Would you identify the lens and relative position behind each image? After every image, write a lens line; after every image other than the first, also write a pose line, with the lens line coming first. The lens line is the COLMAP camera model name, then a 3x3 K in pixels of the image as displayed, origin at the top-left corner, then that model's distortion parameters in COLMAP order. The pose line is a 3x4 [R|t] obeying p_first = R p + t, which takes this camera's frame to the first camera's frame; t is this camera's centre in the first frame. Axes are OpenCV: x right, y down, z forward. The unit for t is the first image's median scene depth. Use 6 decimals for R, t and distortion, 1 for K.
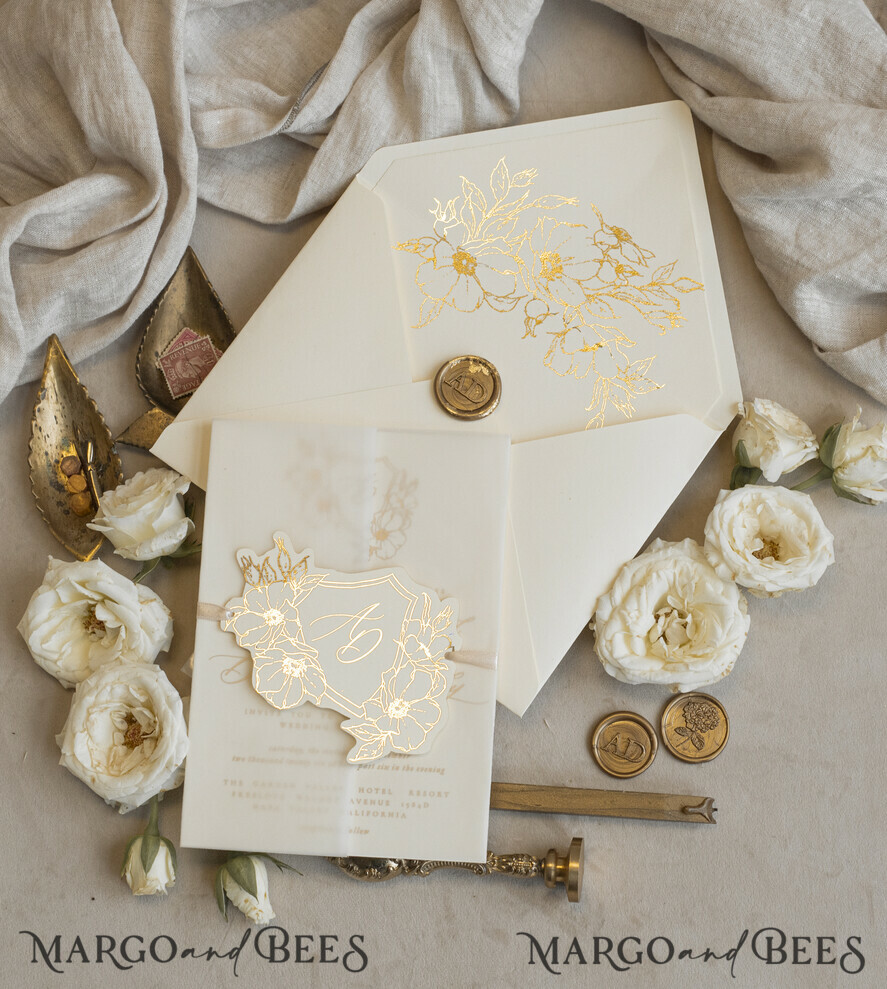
lens RADIAL K [[2665.9, 0, 518.7], [0, 2665.9, 504.4], [0, 0, 1]] dist [-0.046491, 0.307105]
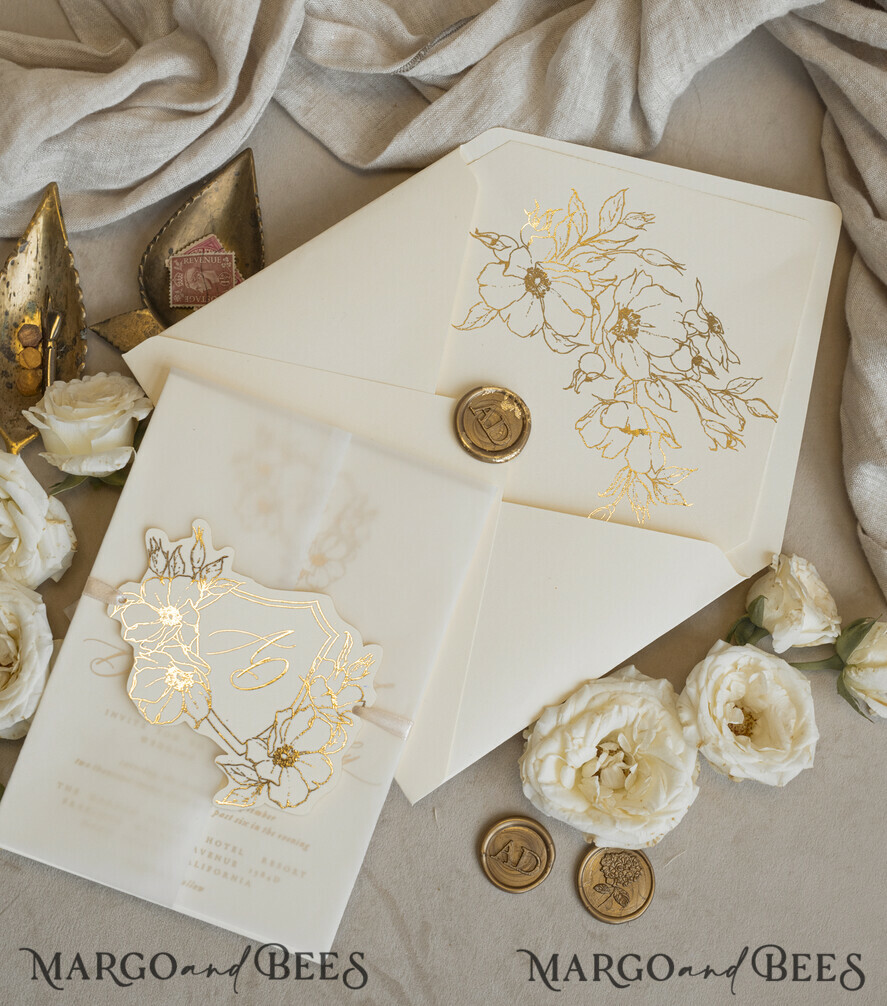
lens RADIAL K [[2065.8, 0, 475.6], [0, 2065.8, 451.9], [0, 0, 1]] dist [0.001229, -0.321925]
pose [[0.929658, 0.365256, 0.048206, -0.053415], [-0.366665, 0.930035, 0.024311, -0.049746], [-0.035953, -0.040276, 0.998542, 0.329641]]
